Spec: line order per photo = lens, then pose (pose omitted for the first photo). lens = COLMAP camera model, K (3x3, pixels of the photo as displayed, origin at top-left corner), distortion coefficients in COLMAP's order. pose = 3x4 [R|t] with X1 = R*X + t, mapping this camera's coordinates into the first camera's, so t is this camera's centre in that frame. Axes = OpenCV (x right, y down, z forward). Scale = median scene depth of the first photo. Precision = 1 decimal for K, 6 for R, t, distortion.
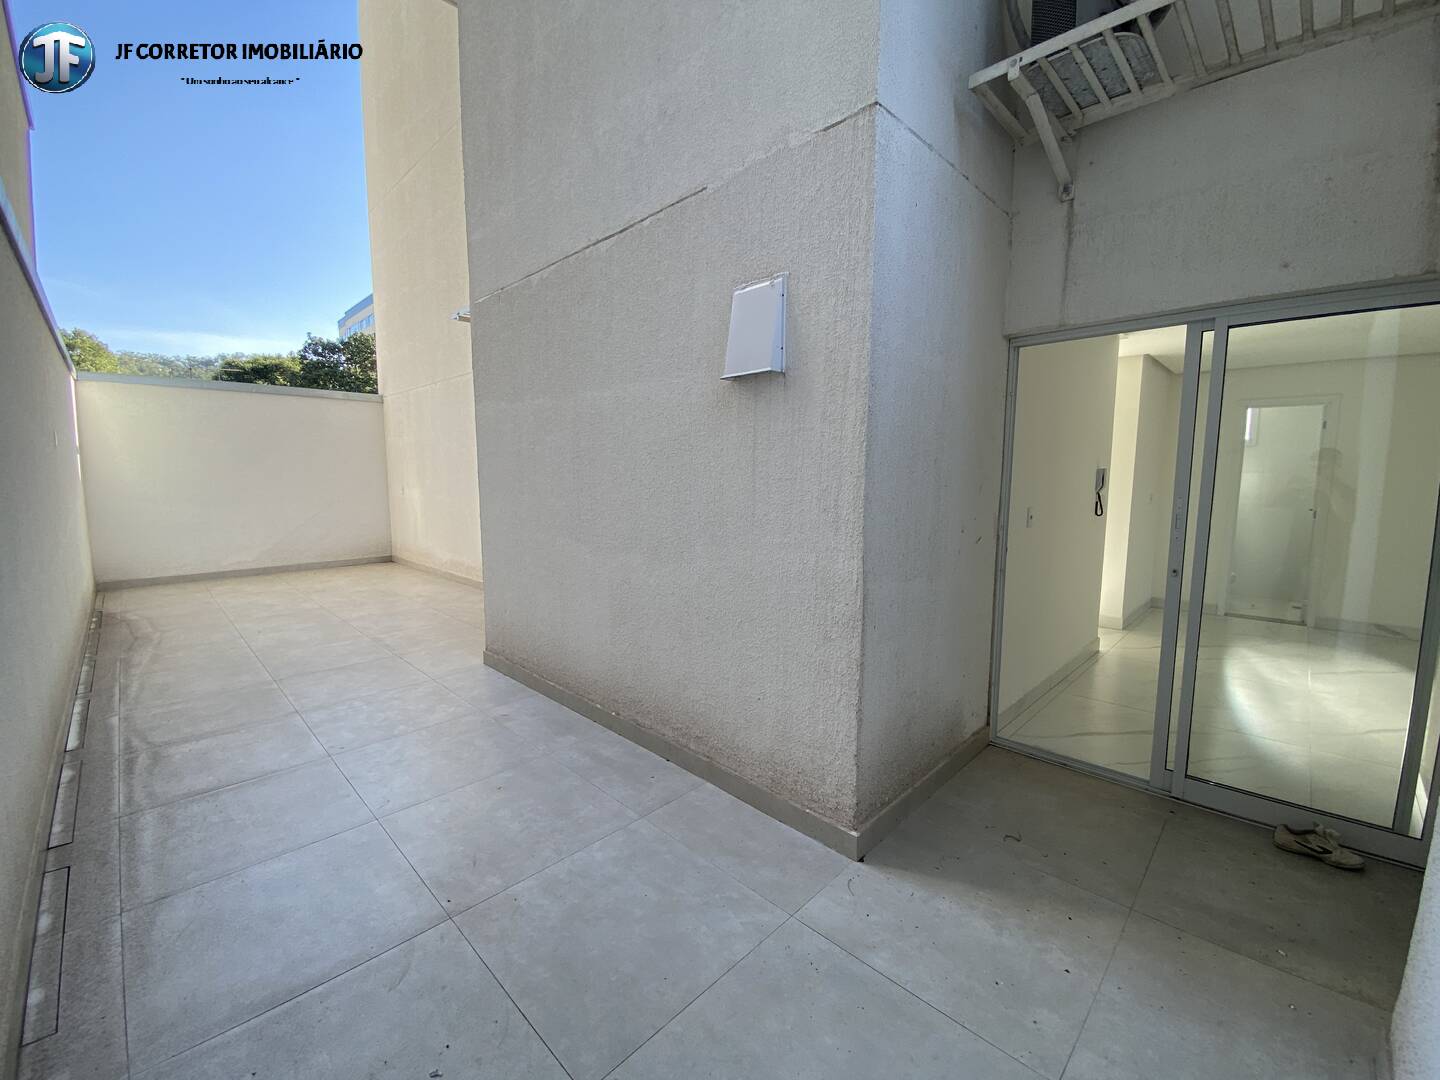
lens RADIAL K [[595.0, 0, 754.0], [0, 595.0, 564.4], [0, 0, 1]] dist [-0.000991, -0.012205]
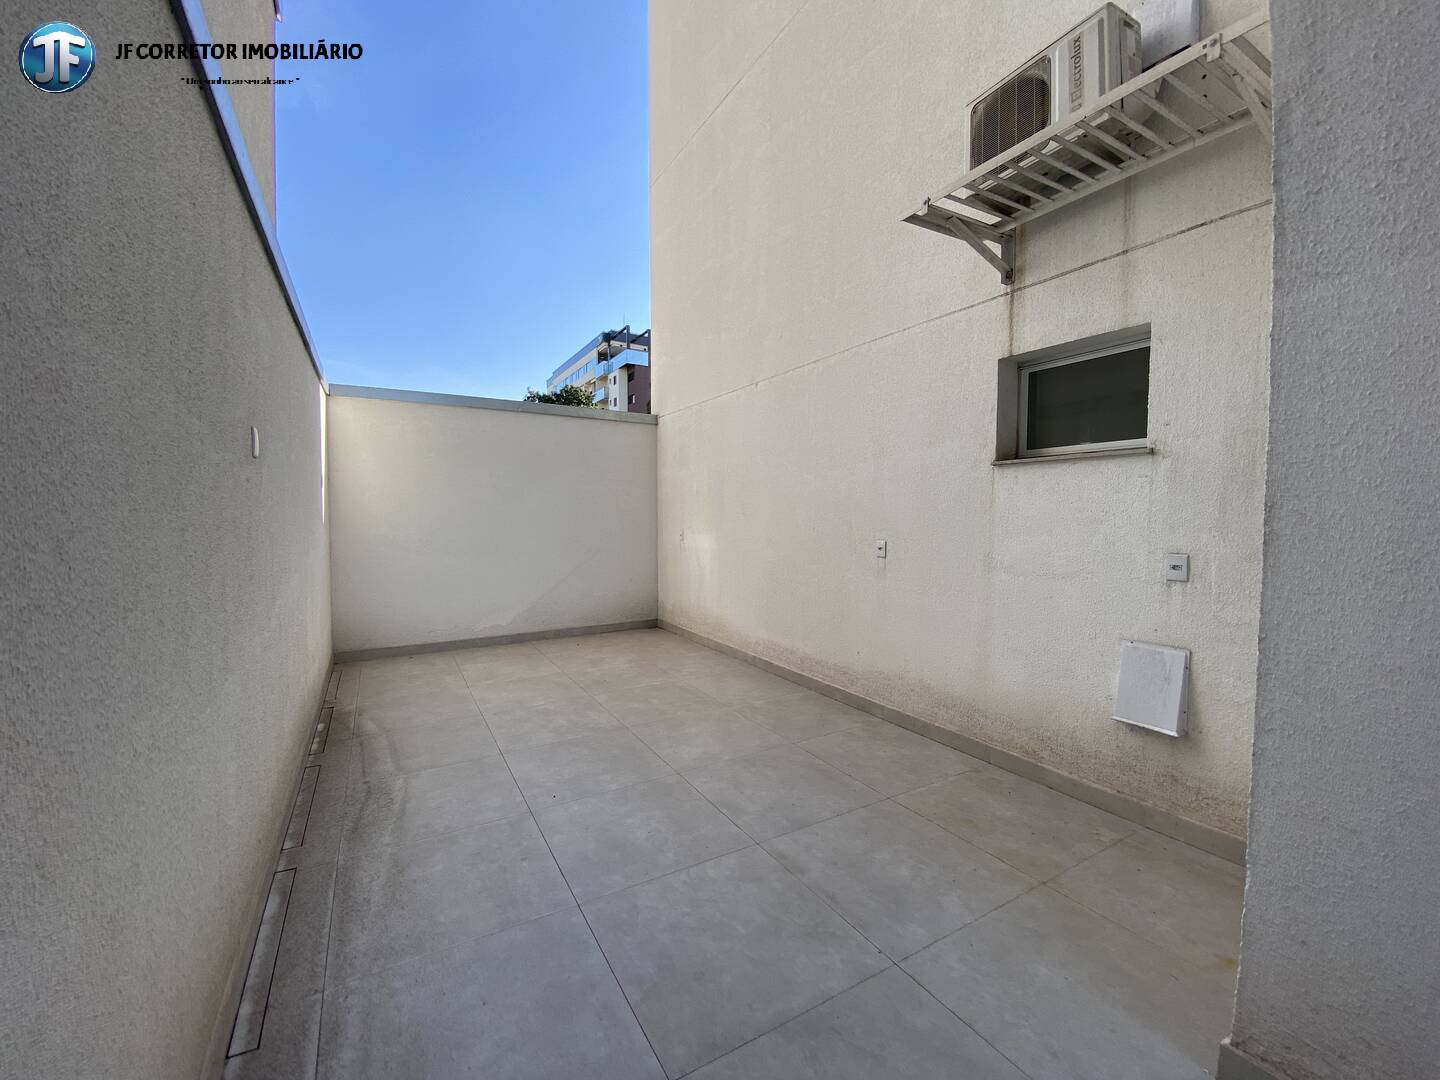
lens RADIAL K [[585.6, 0, 720.0], [0, 585.6, 540.0], [0, 0, 1]] dist [0.016829, -0.019224]
pose [[0.957393, 0.011832, -0.288546, -0.364244], [-0.042141, 0.994189, -0.099059, -0.051656], [0.285698, 0.106998, 0.952328, 0.338347]]
